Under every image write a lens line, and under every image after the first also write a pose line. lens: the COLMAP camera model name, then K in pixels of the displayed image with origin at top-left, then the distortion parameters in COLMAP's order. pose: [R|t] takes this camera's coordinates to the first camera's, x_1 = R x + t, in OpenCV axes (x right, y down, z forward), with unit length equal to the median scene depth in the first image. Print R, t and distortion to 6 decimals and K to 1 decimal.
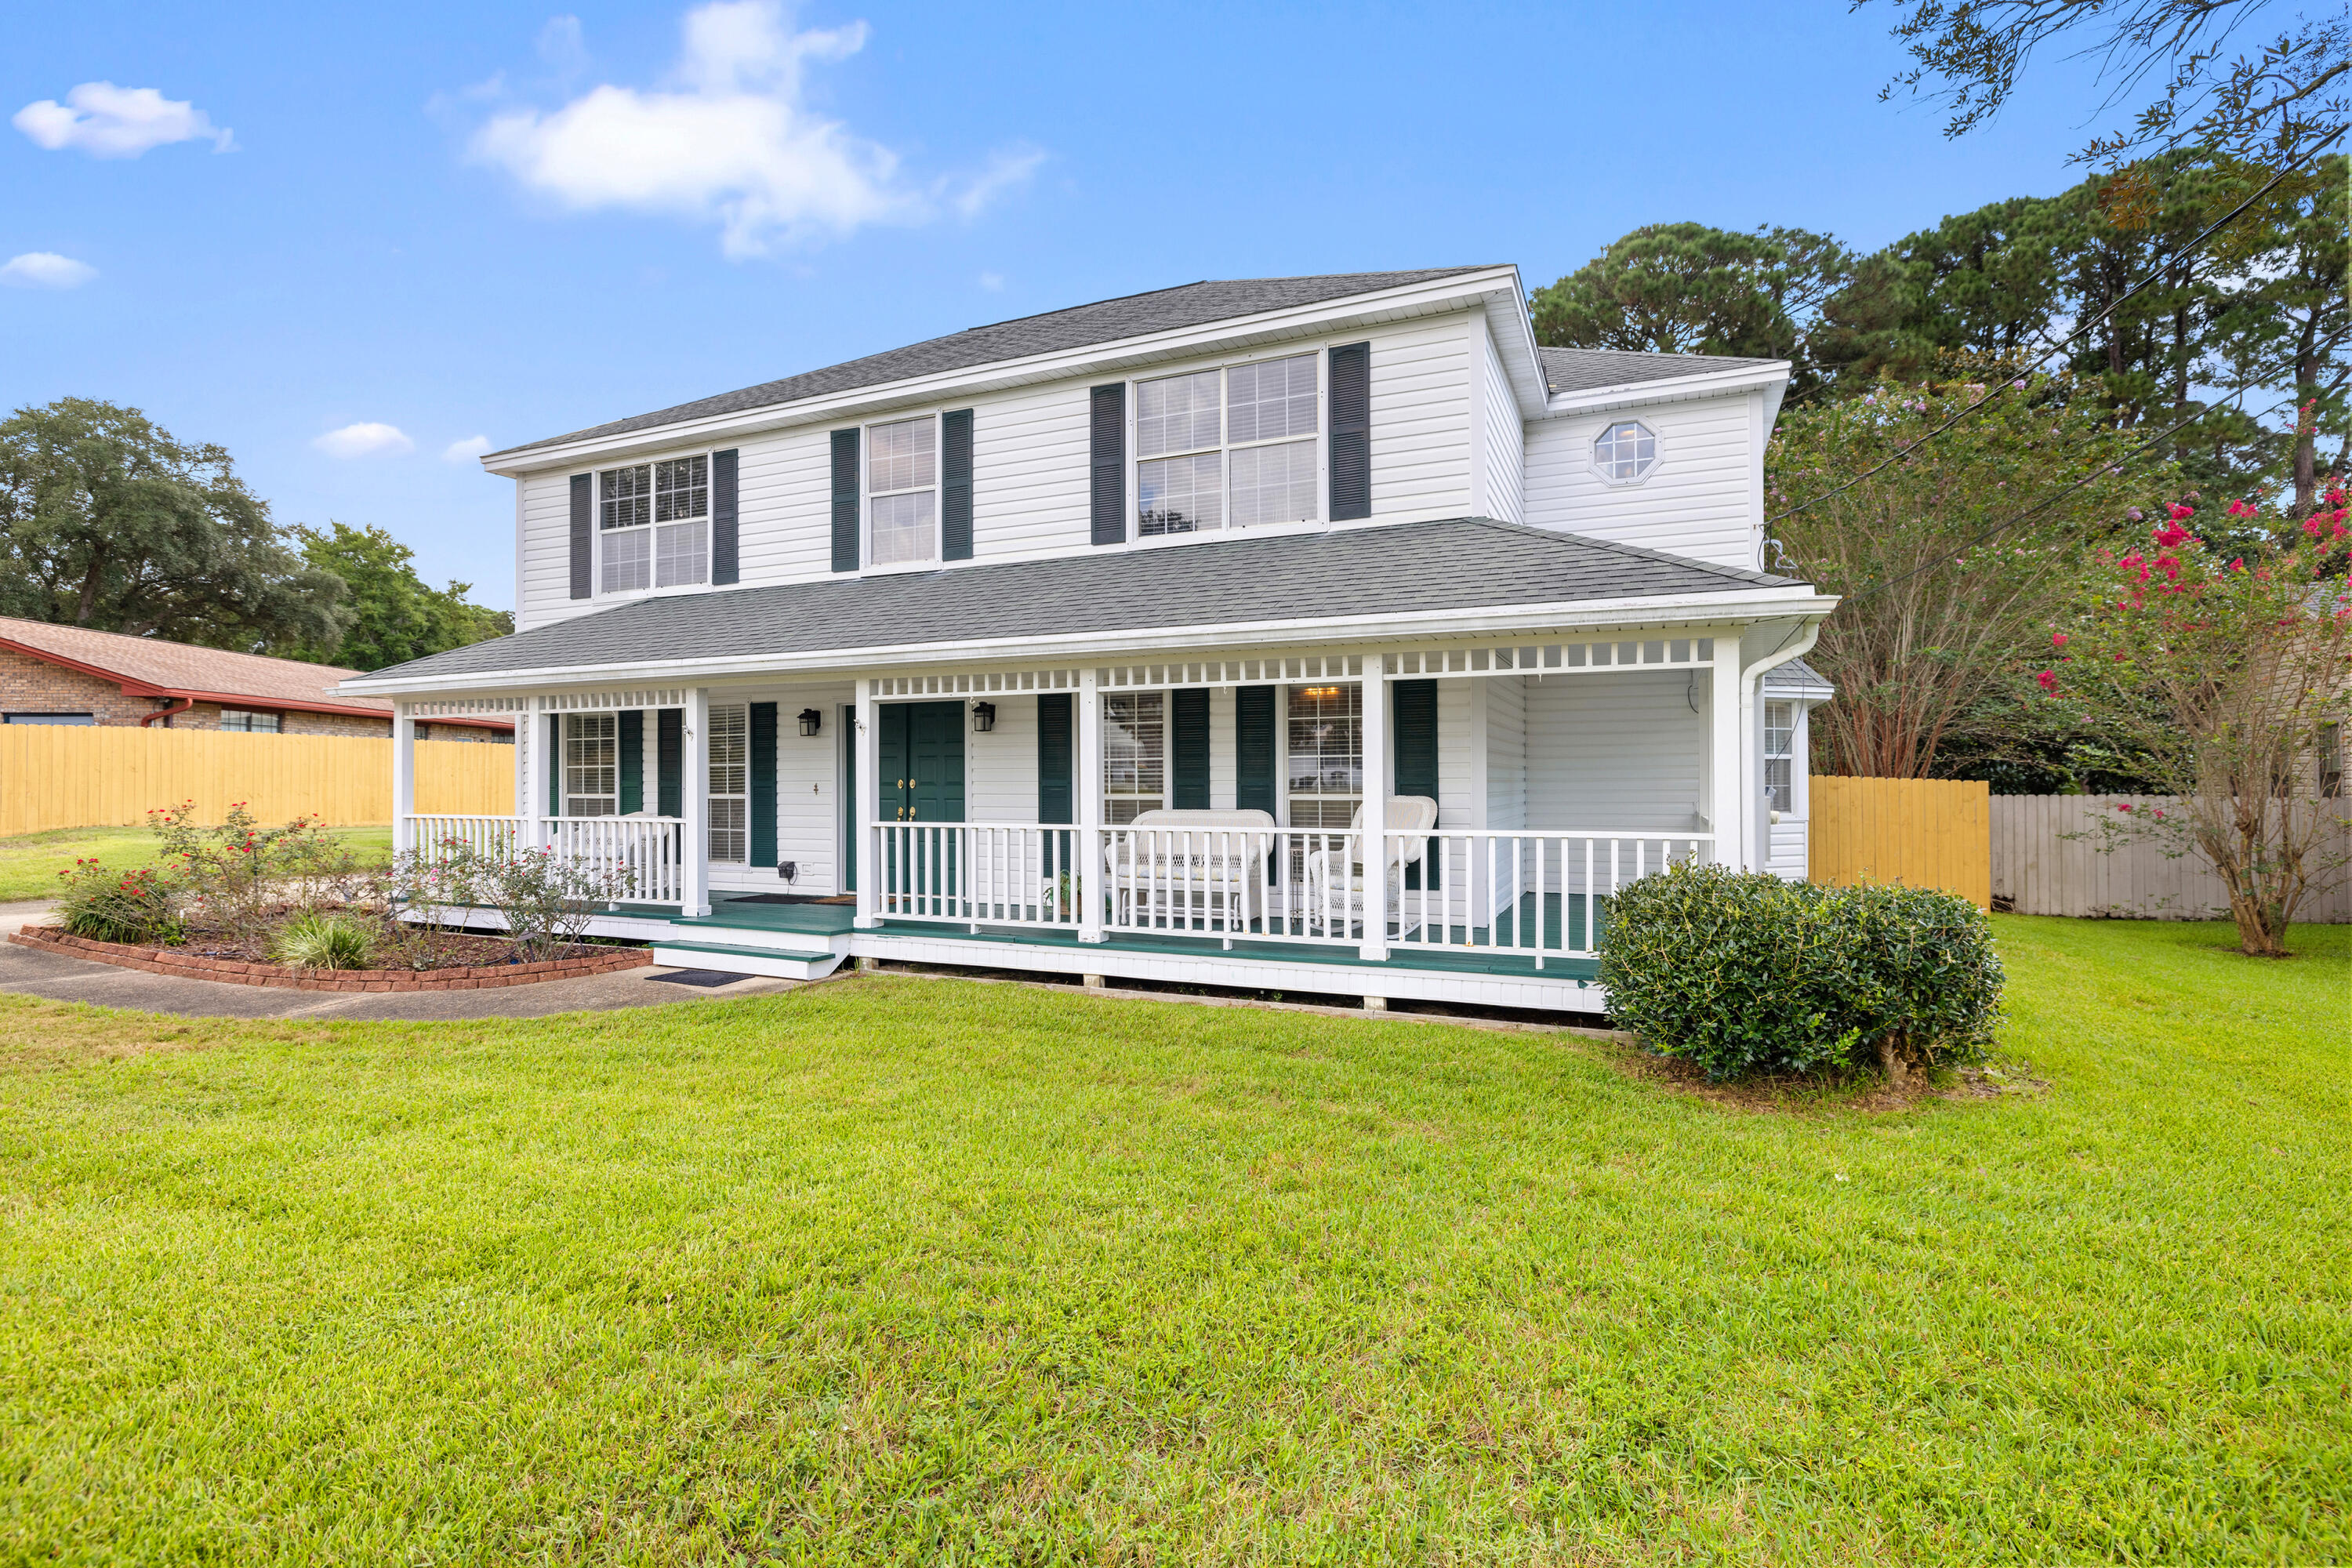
lens RADIAL K [[1114.2, 0, 1183.1], [0, 1114.2, 772.5], [0, 0, 1]] dist [-0.010759, 0.001367]
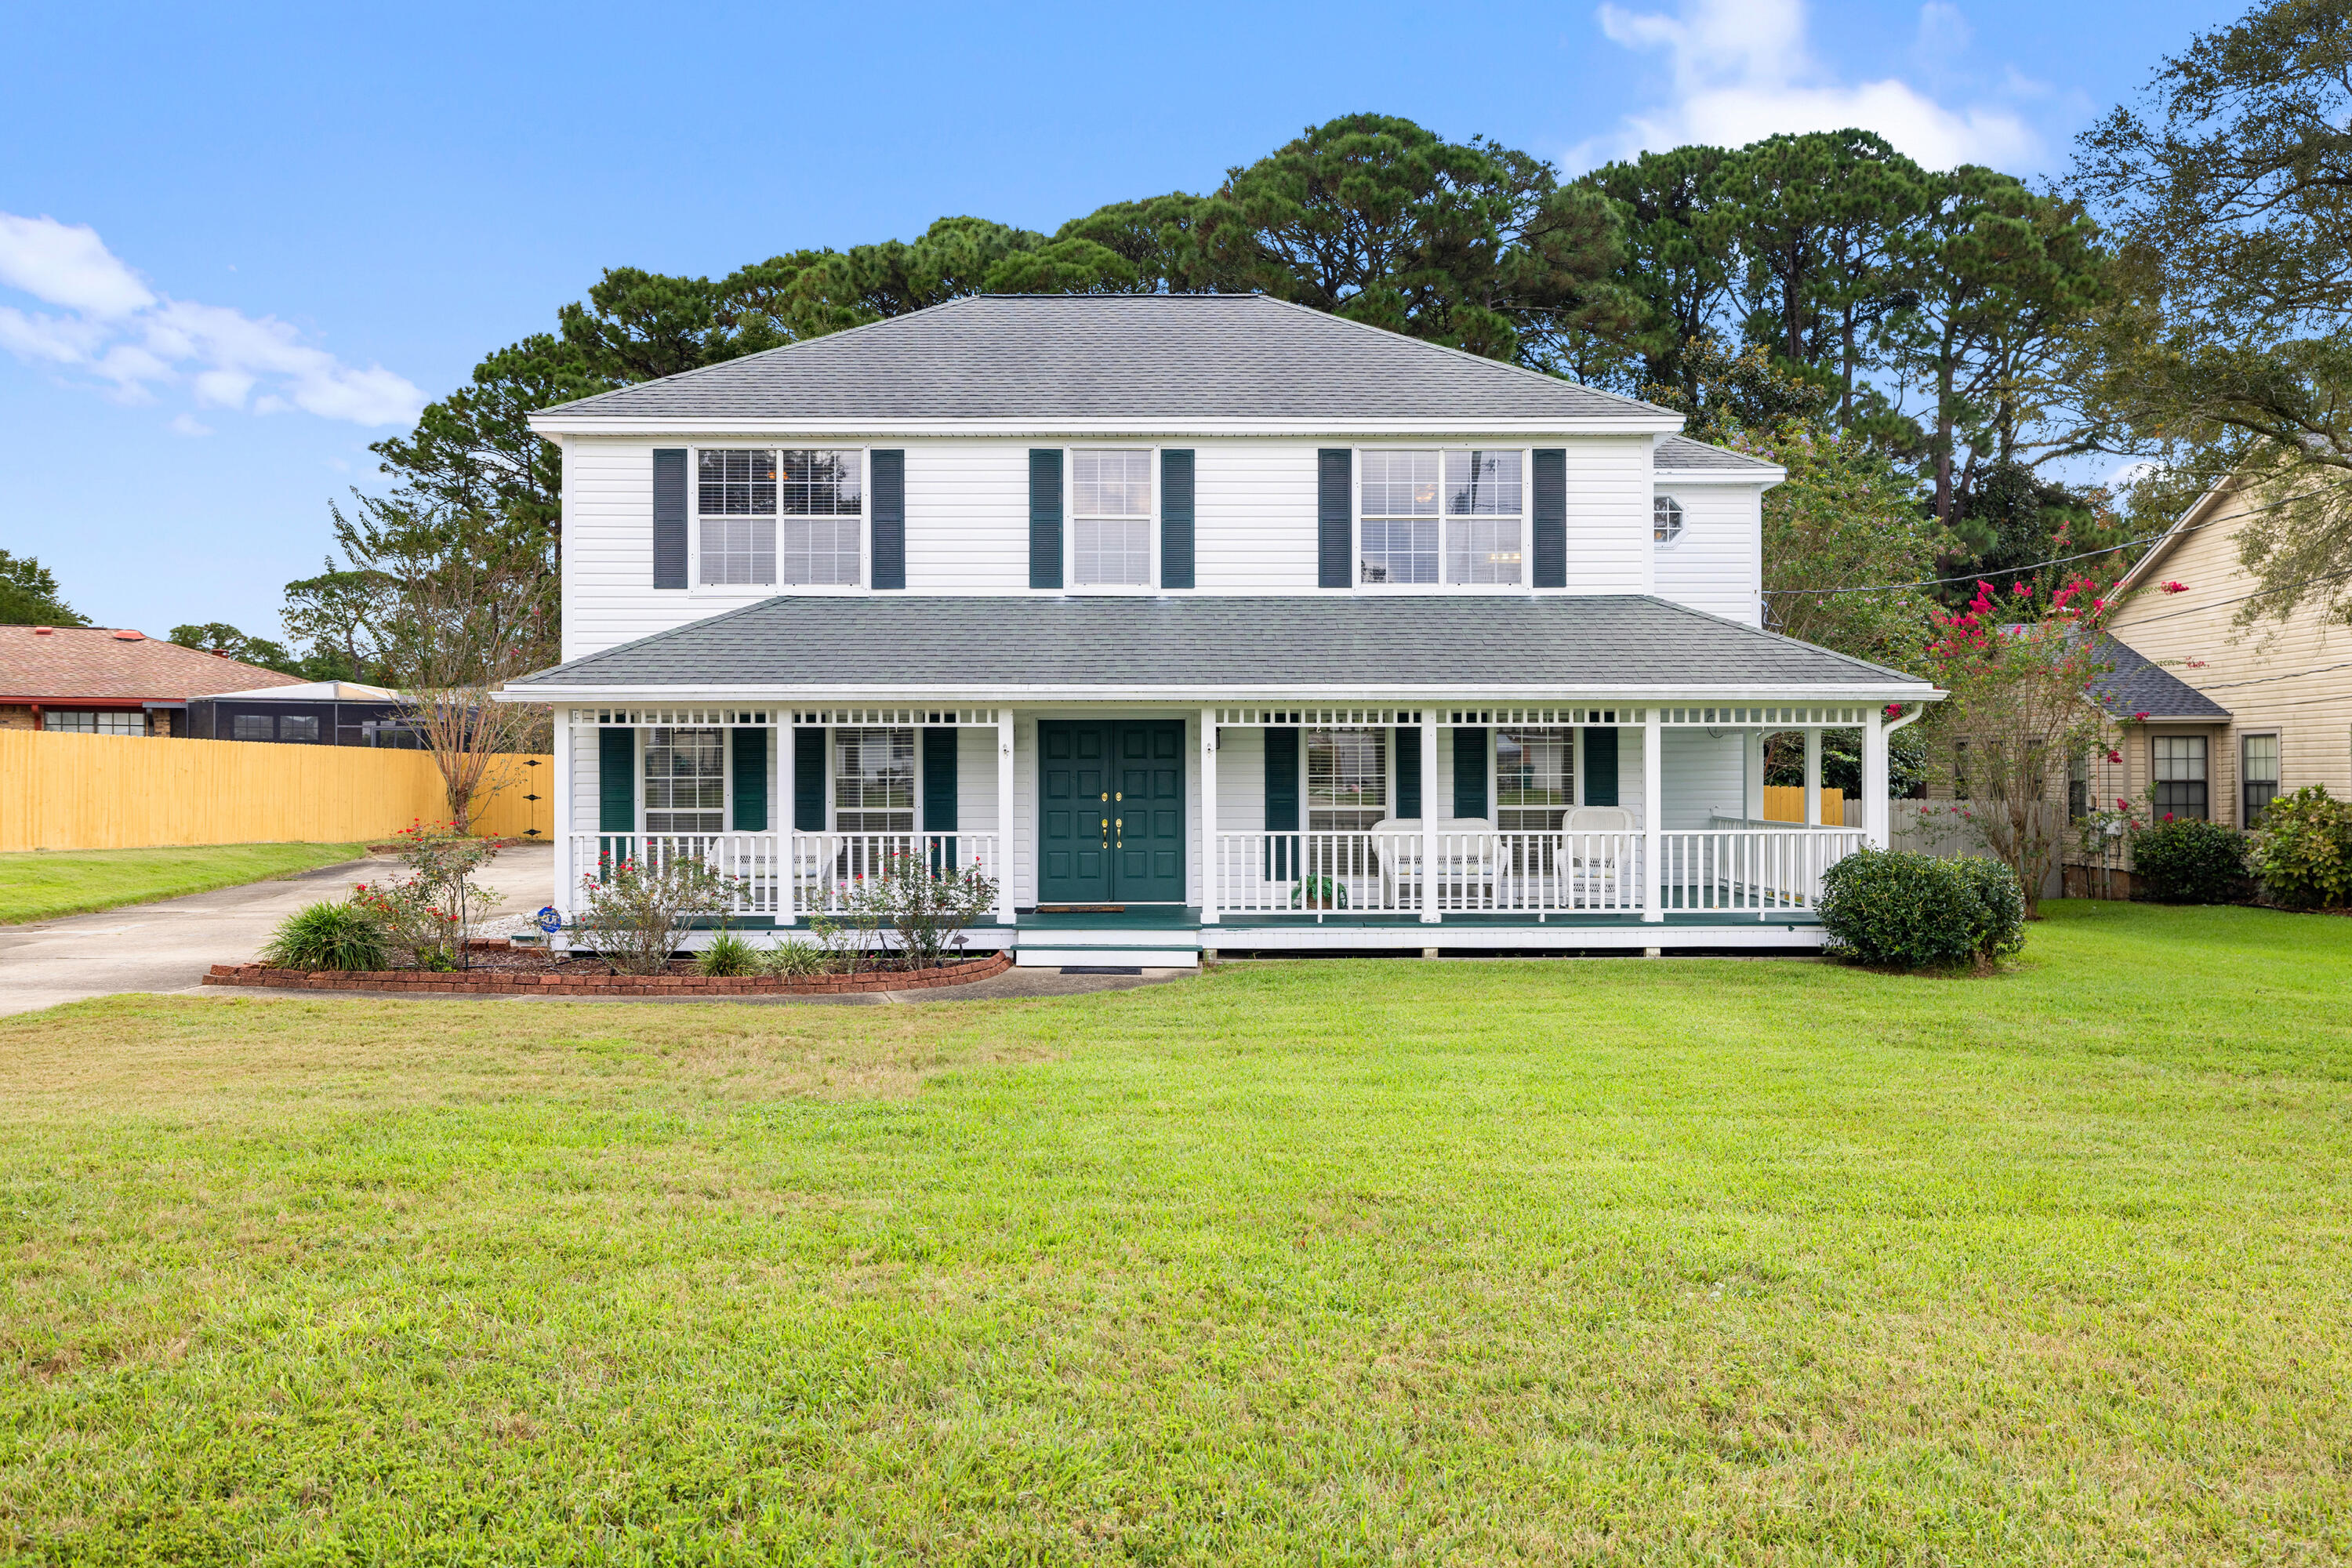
lens RADIAL K [[1728.2, 0, 1231.1], [0, 1728.2, 745.1], [0, 0, 1]] dist [-0.006412, 0.005613]
pose [[0.905034, 0.007404, 0.425276, -0.871699], [-0.004532, 0.999960, -0.007764, -0.026946], [-0.425316, 0.005099, 0.905031, -0.535920]]
